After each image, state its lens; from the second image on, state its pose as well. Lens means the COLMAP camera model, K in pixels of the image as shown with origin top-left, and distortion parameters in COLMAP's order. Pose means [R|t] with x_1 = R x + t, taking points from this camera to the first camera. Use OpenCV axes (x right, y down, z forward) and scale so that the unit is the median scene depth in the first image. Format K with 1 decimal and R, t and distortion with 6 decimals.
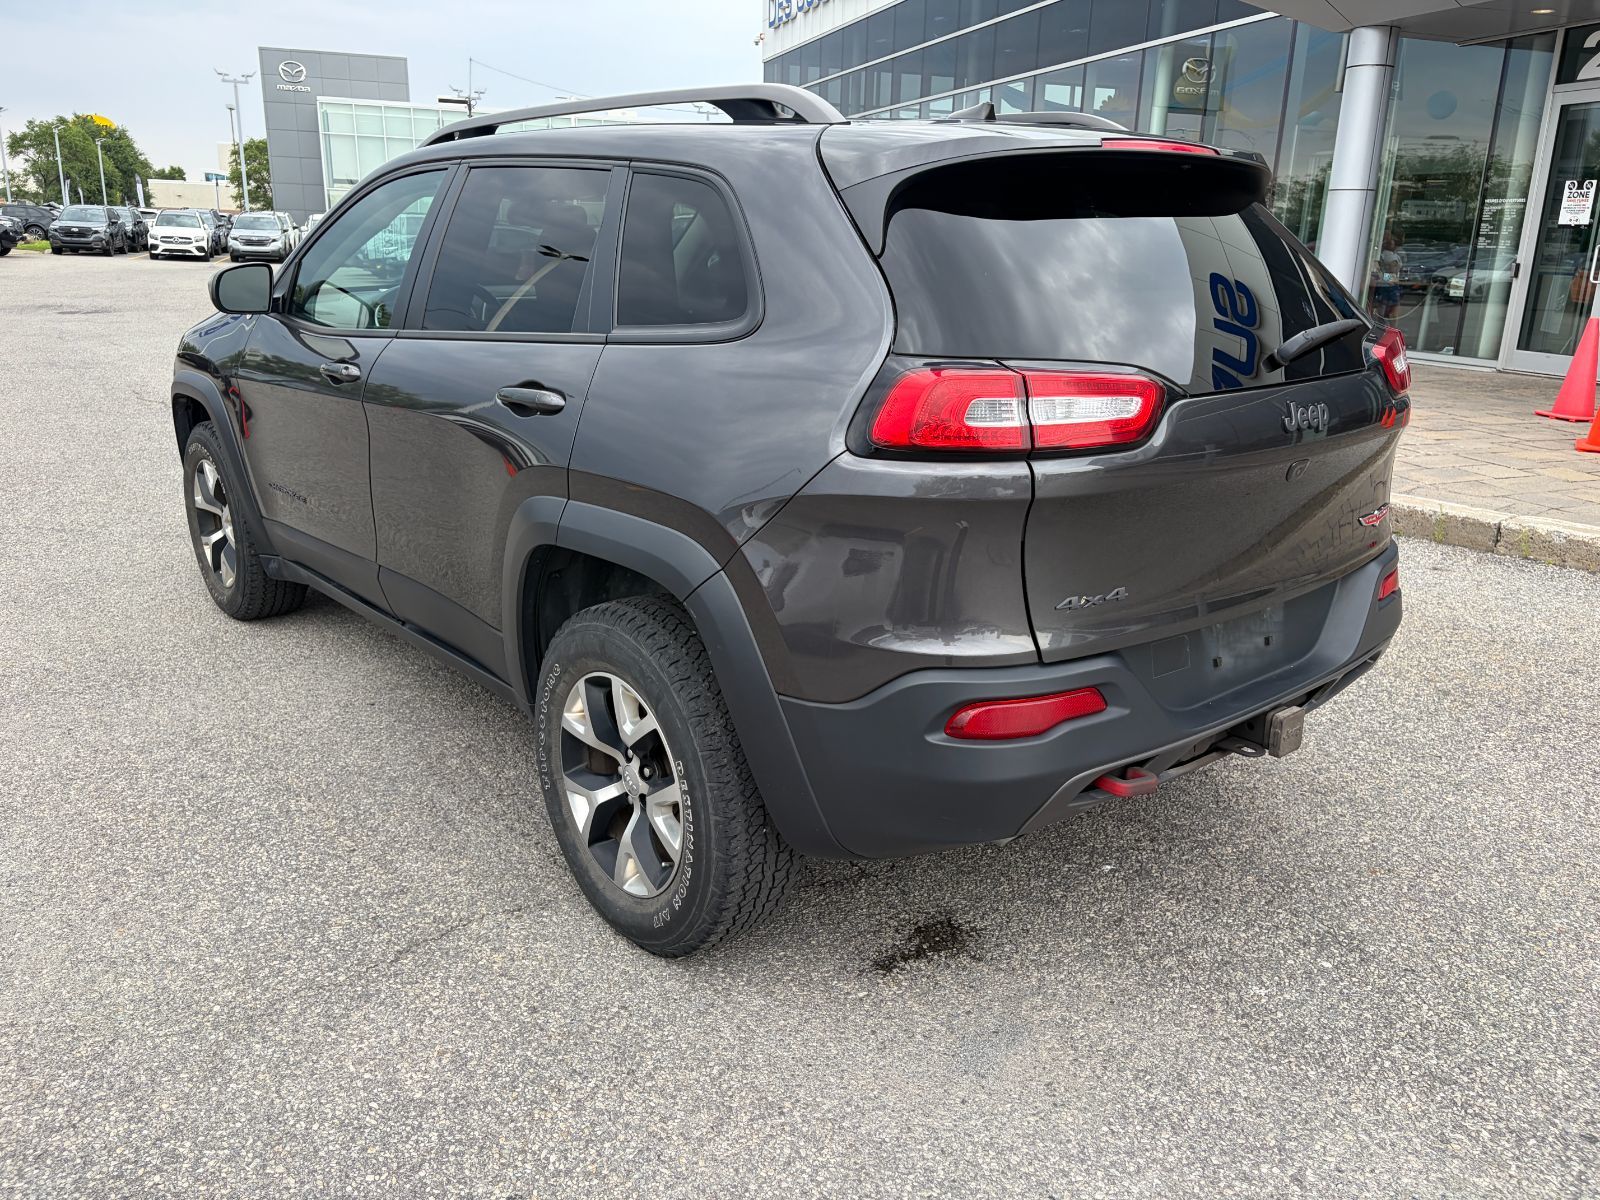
lens RADIAL K [[1231.8, 0, 812.3], [0, 1231.8, 595.1], [0, 0, 1]] dist [0.047580, -0.053171]
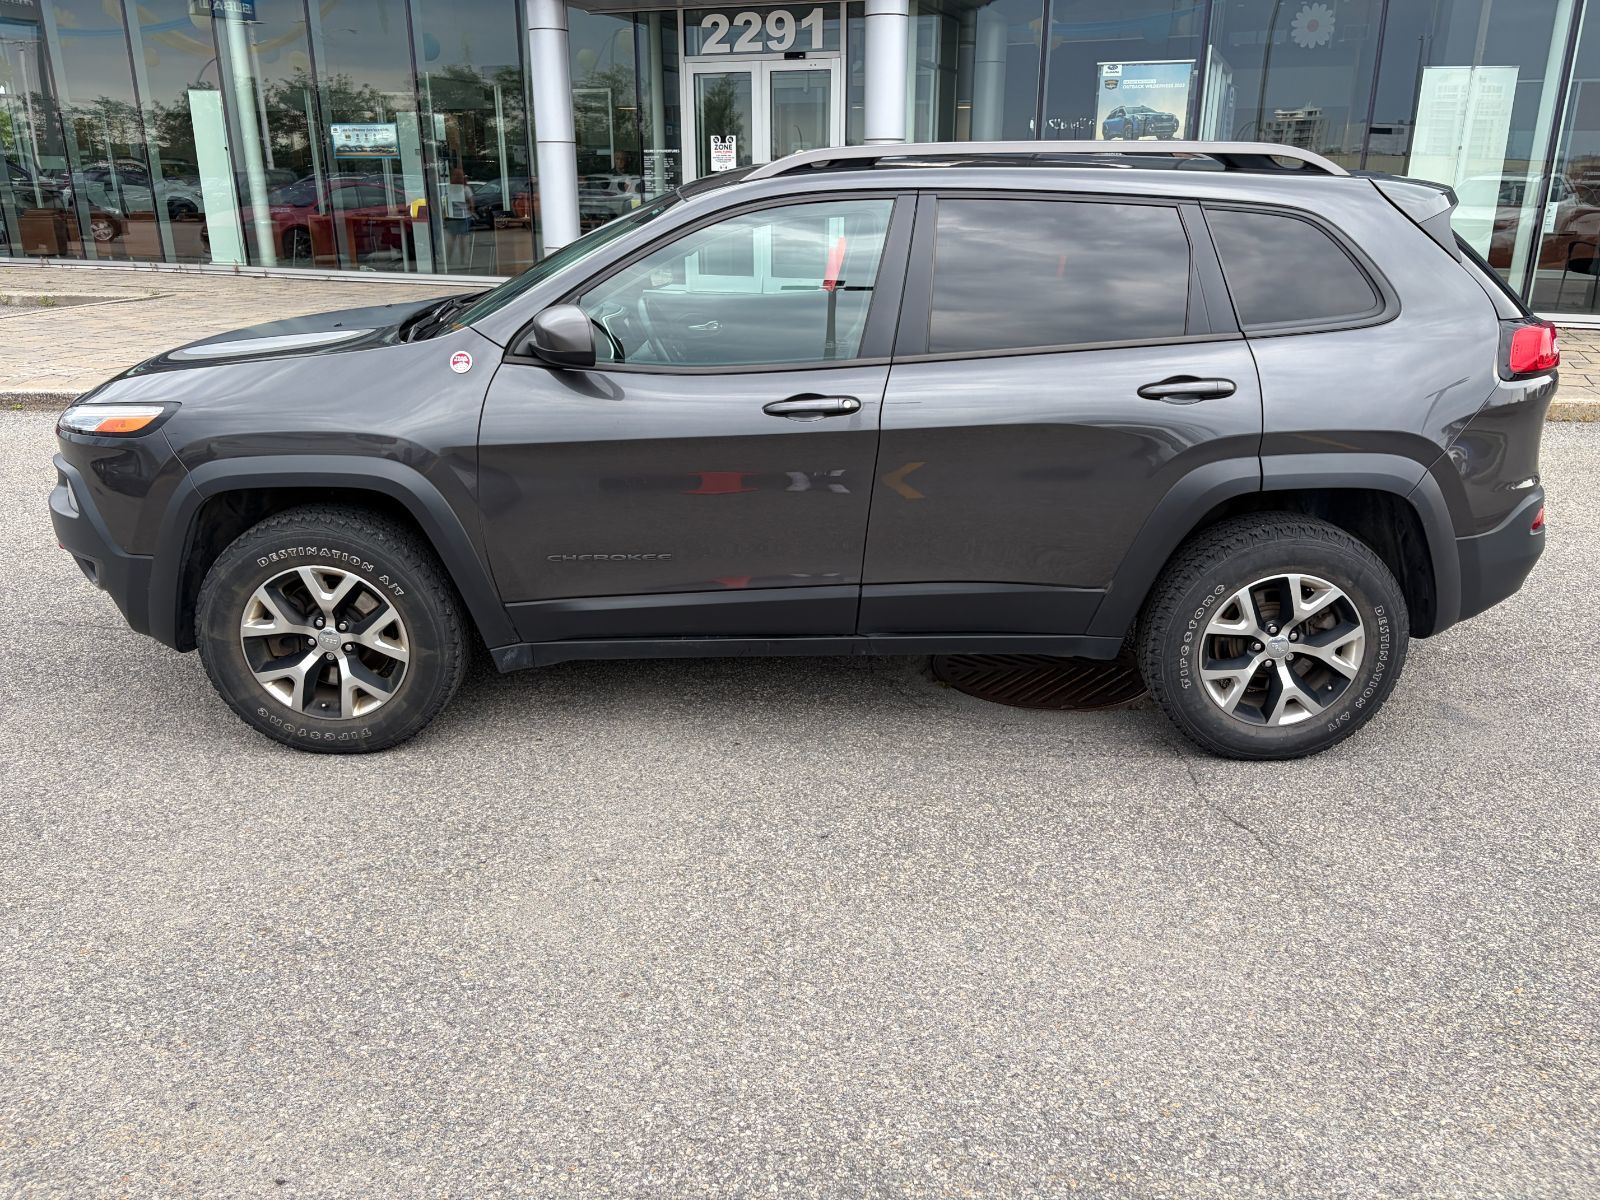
lens RADIAL K [[1237.7, 0, 800.0], [0, 1237.7, 600.0], [0, 0, 1]] dist [0.024161, 0.009596]
pose [[0.640409, -0.273061, 0.717854, -0.513930], [0.229012, 0.960037, 0.160879, -0.086962], [-0.733096, 0.061369, 0.677351, 0.151230]]
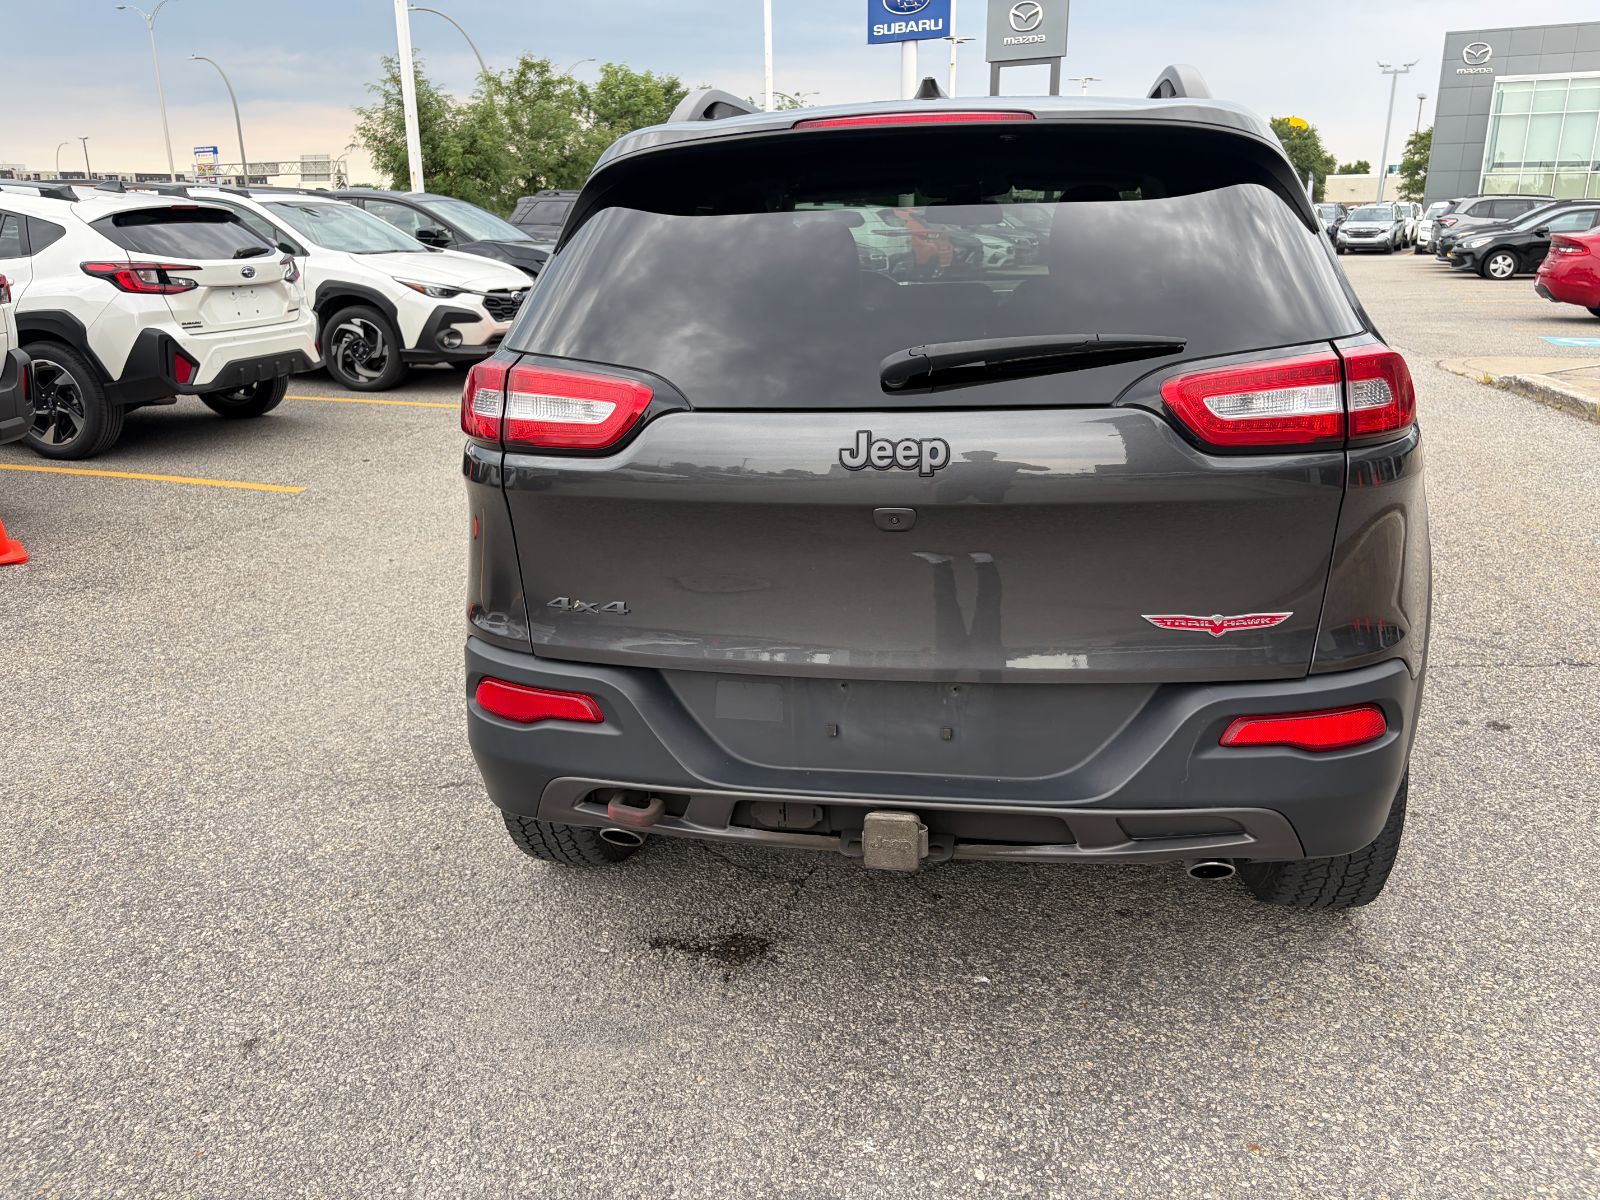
lens RADIAL K [[1231.8, 0, 812.3], [0, 1231.8, 595.1], [0, 0, 1]] dist [0.047580, -0.053171]
pose [[0.638673, 0.194872, -0.744393, 0.287013], [-0.190033, 0.977380, 0.092821, -0.035063], [0.745643, 0.082177, 0.661258, 0.131085]]
